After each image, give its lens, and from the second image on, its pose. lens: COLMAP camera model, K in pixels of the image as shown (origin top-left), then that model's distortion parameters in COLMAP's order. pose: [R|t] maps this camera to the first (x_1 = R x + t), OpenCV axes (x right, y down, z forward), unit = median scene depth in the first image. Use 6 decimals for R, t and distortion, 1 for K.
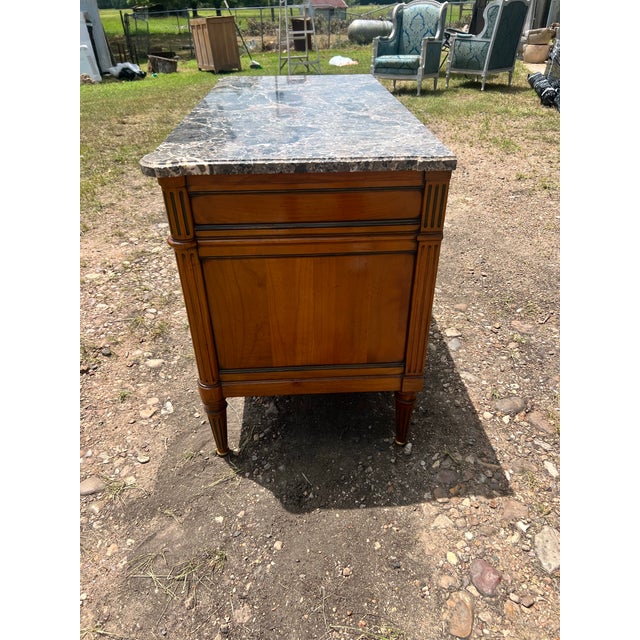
lens RADIAL K [[486.2, 0, 322.0], [0, 486.2, 319.4], [0, 0, 1]] dist [0.028992, -0.038934]
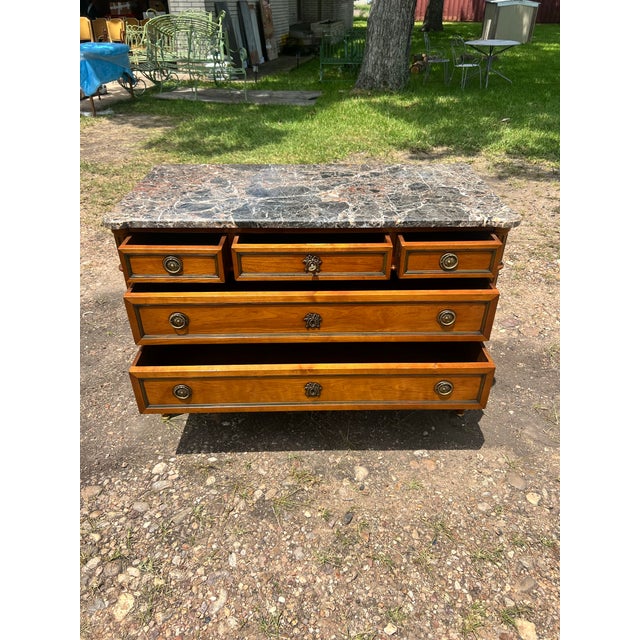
lens RADIAL K [[486.2, 0, 321.6], [0, 486.2, 319.1], [0, 0, 1]] dist [0.028992, -0.038934]
pose [[0.032154, -0.533294, 0.845319, -0.985400], [0.543904, 0.718896, 0.432848, -0.581135], [-0.838532, 0.445854, 0.313176, 0.617346]]
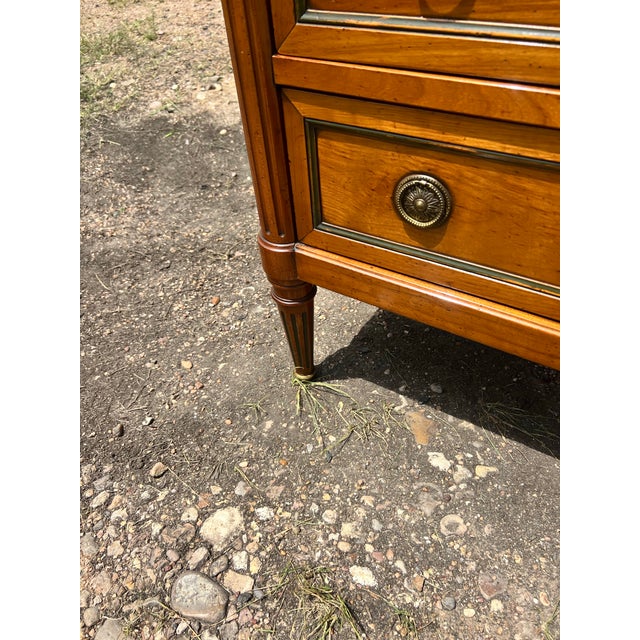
lens RADIAL K [[486.2, 0, 319.2], [0, 486.2, 315.4], [0, 0, 1]] dist [0.028992, -0.038934]
pose [[0.563029, -0.590968, 0.577715, -0.410119], [0.500202, 0.800143, 0.331012, -0.324110], [-0.657872, 0.102605, 0.746107, 1.002912]]
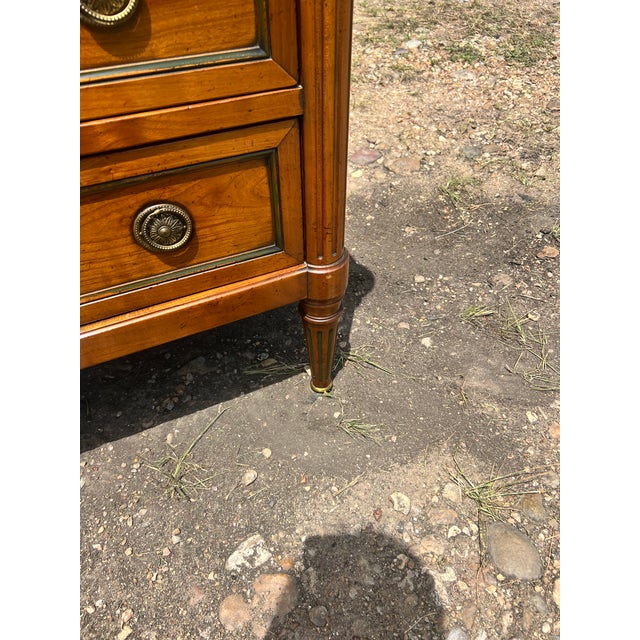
lens RADIAL K [[486.2, 0, 319.6], [0, 486.2, 319.6], [0, 0, 1]] dist [0.028992, -0.038934]
pose [[-0.365379, -0.654524, 0.661888, -0.418003], [0.516585, 0.448934, 0.729108, -0.139425], [-0.774363, 0.608322, 0.174086, 0.681930]]
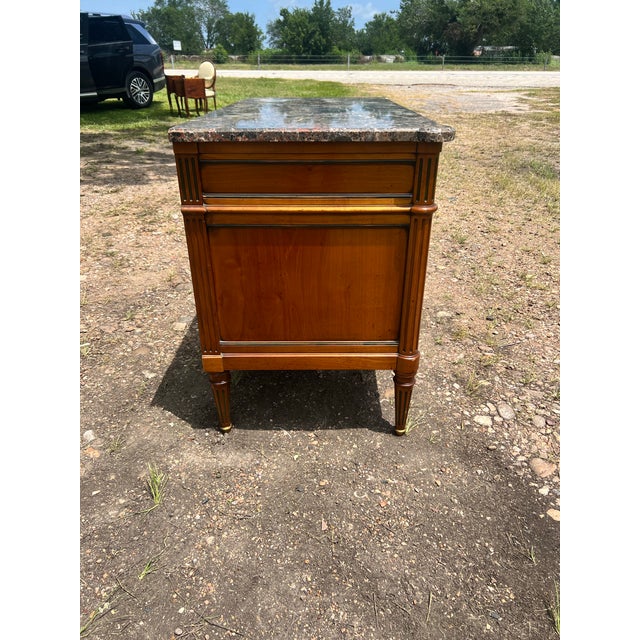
lens RADIAL K [[486.2, 0, 320.3], [0, 486.2, 326.1], [0, 0, 1]] dist [0.028992, -0.038934]
pose [[-0.998789, -0.011009, 0.047952, -0.097096], [0.036618, 0.484578, 0.873981, -0.944222], [-0.032858, 0.874679, -0.483588, 1.592175]]
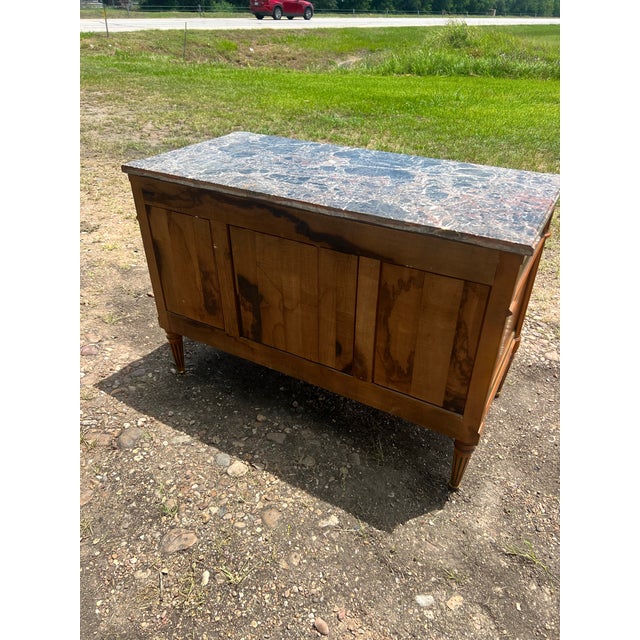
lens RADIAL K [[486.2, 0, 324.6], [0, 486.2, 323.9], [0, 0, 1]] dist [0.028992, -0.038934]
pose [[-0.533100, 0.465291, -0.706618, 0.700802], [-0.464516, 0.537085, 0.704106, -0.806066], [0.707128, 0.703594, -0.070185, 1.046544]]
